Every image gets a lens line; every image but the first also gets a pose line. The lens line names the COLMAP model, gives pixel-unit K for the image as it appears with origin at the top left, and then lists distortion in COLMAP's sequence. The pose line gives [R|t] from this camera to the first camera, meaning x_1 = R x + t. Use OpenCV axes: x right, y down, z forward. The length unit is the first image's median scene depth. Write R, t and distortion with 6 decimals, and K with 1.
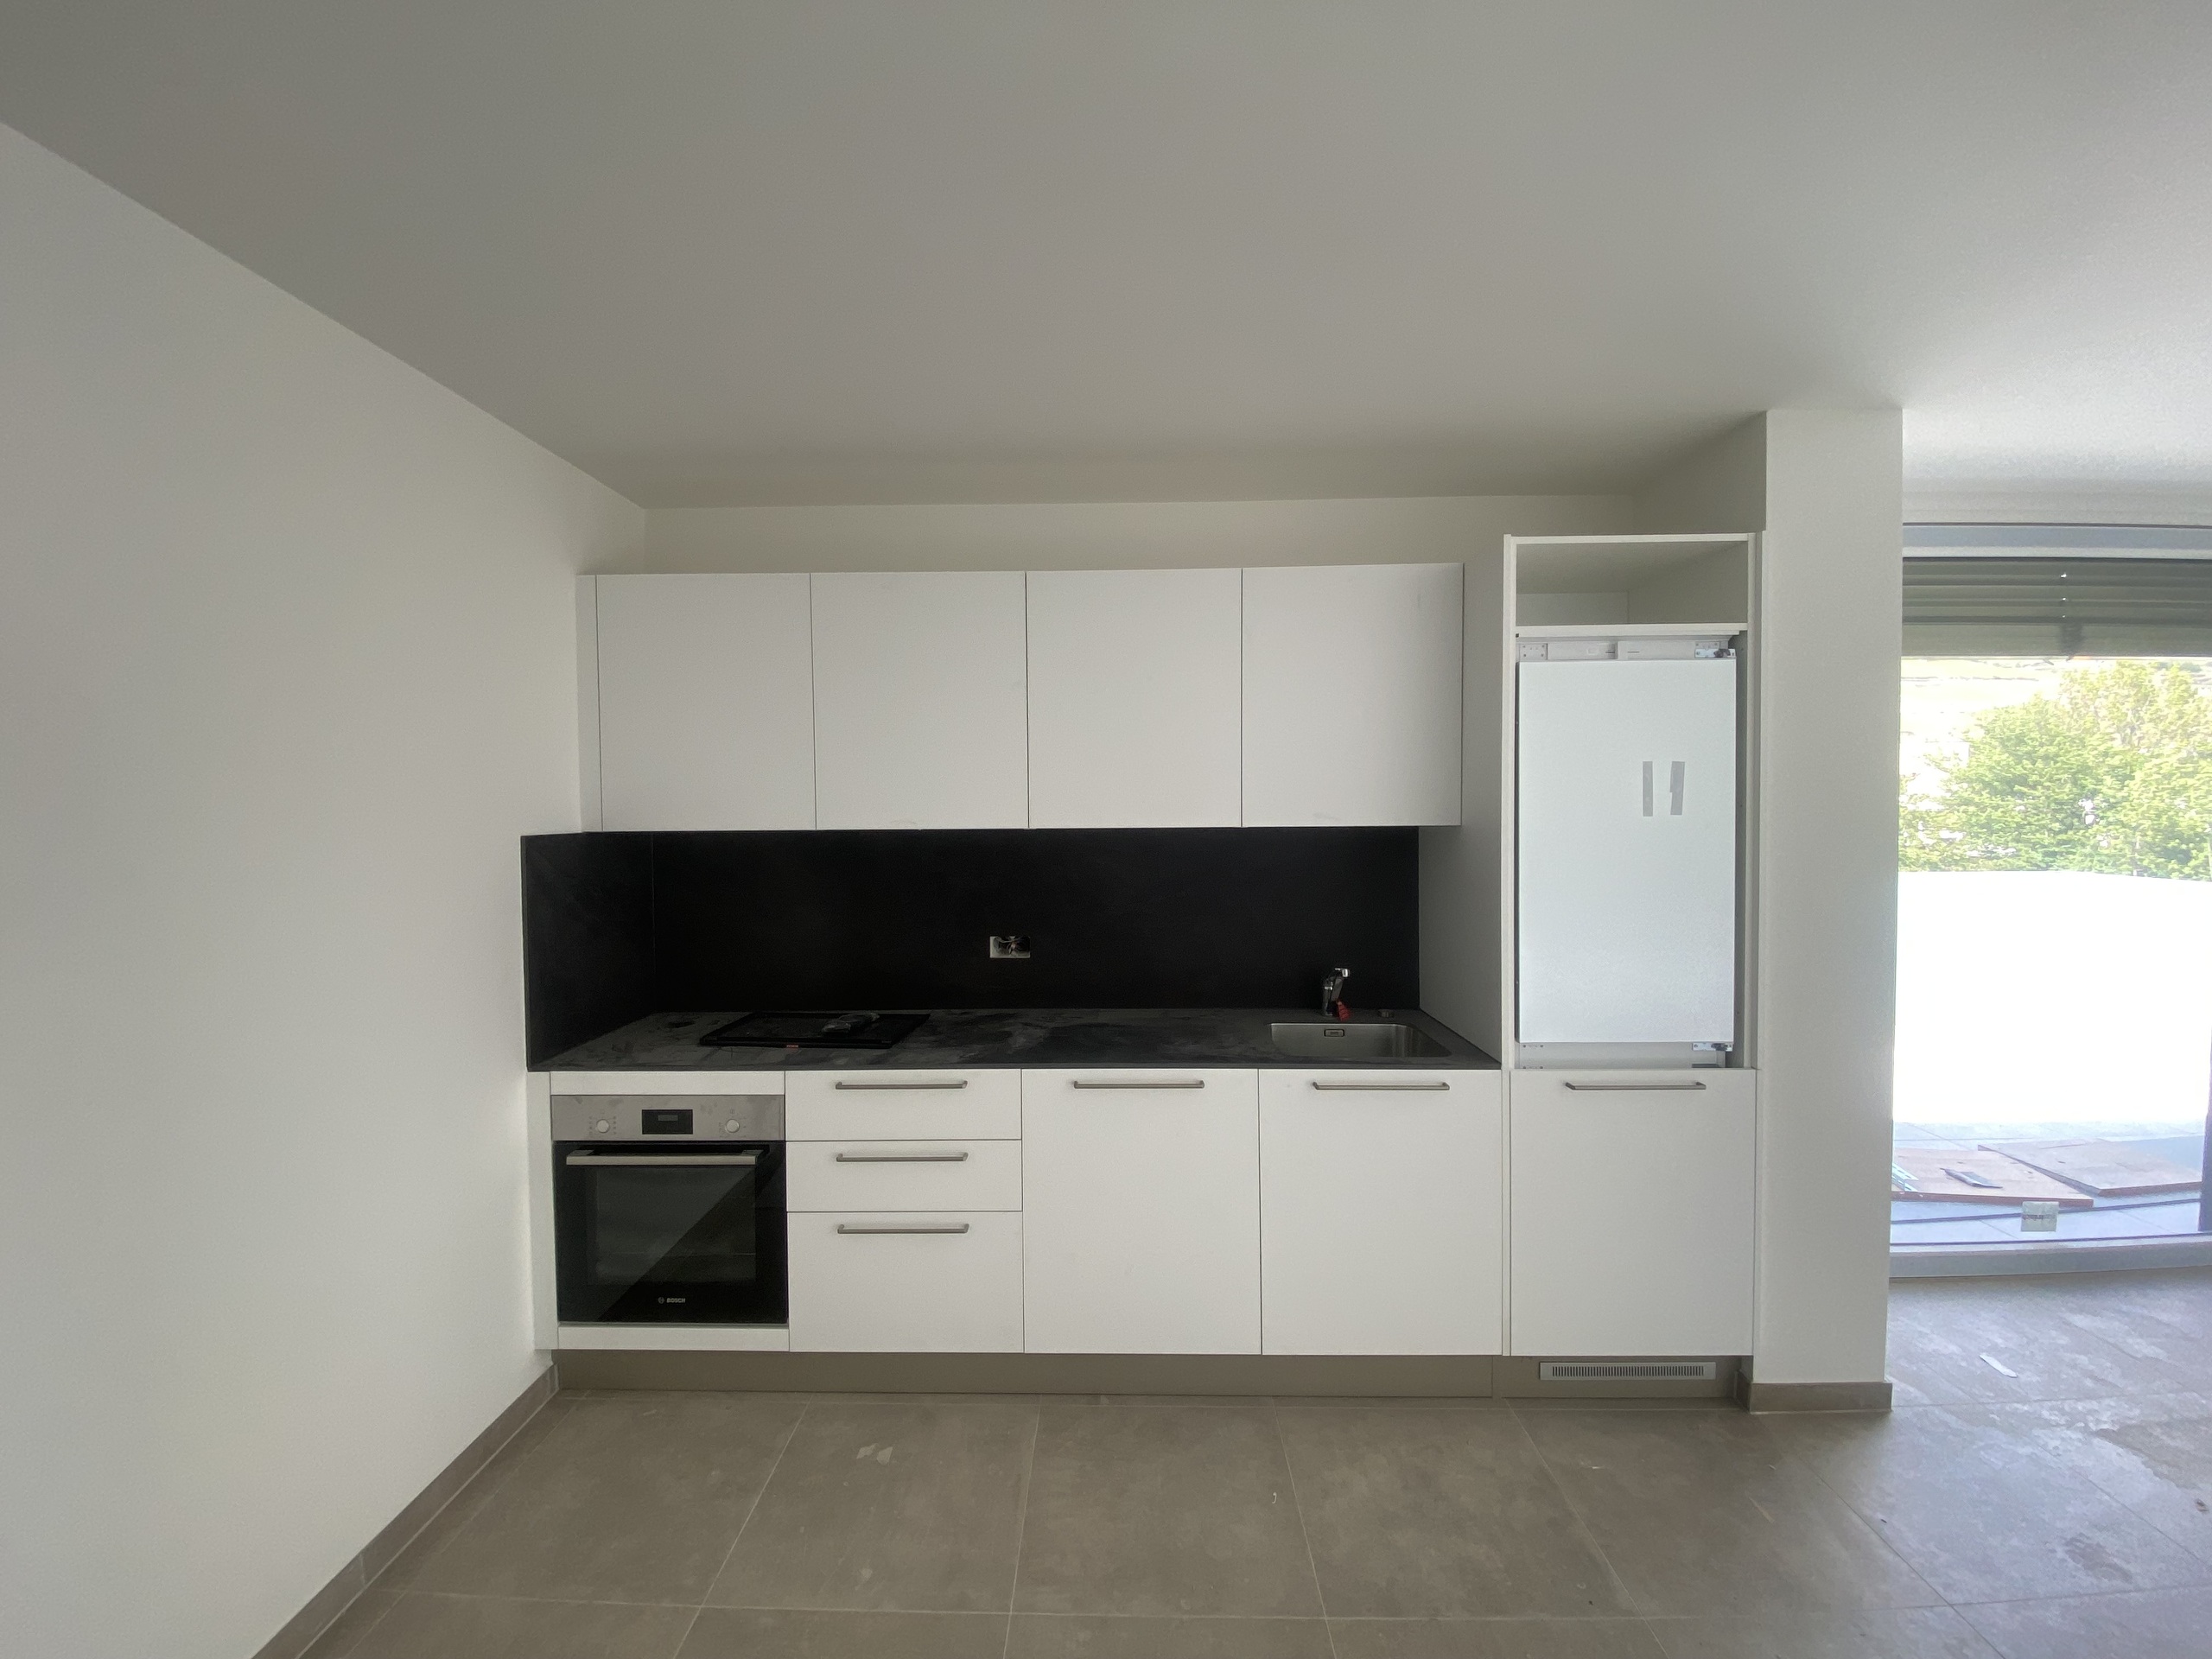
lens RADIAL K [[891.4, 0, 1102.0], [0, 891.4, 834.6], [0, 0, 1]] dist [-0.001600, -0.012956]
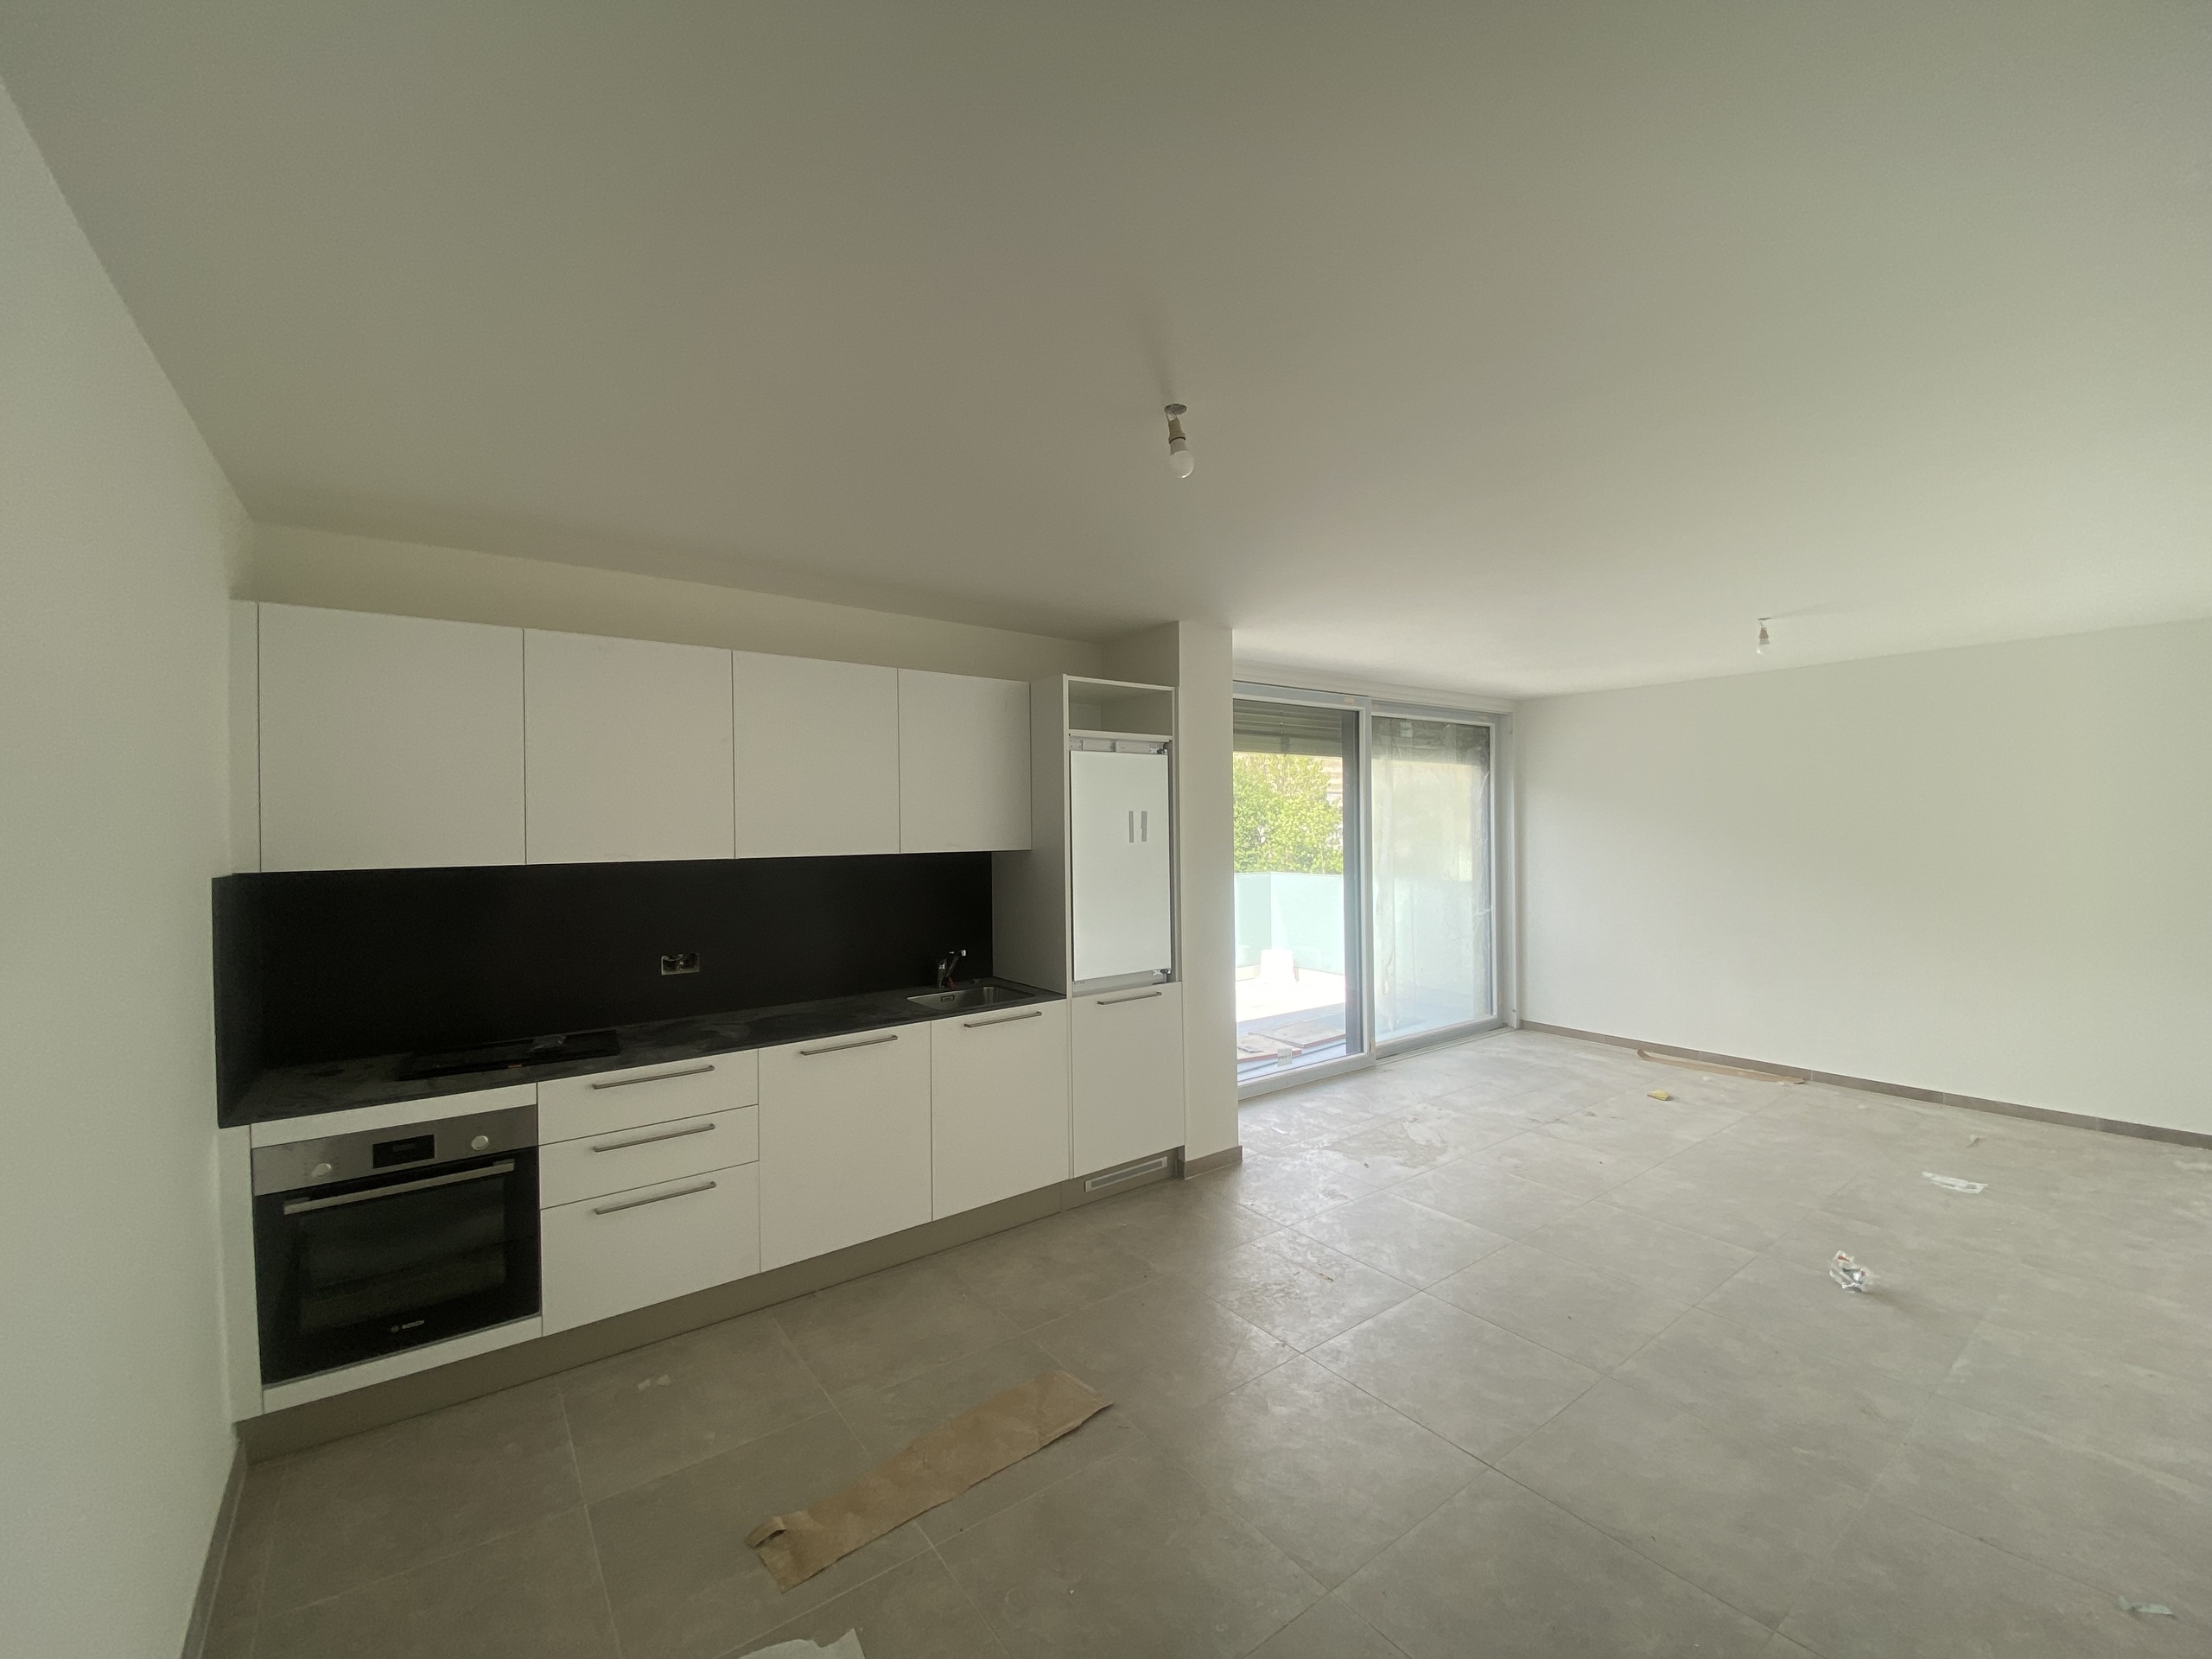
lens RADIAL K [[887.3, 0, 1106.0], [0, 887.3, 829.5], [0, 0, 1]] dist [-0.062611, -0.000129]
pose [[0.778890, -0.005535, 0.627136, -0.468522], [0.030446, 0.999116, -0.028995, 0.002377], [-0.626421, 0.041677, 0.778370, -0.289698]]
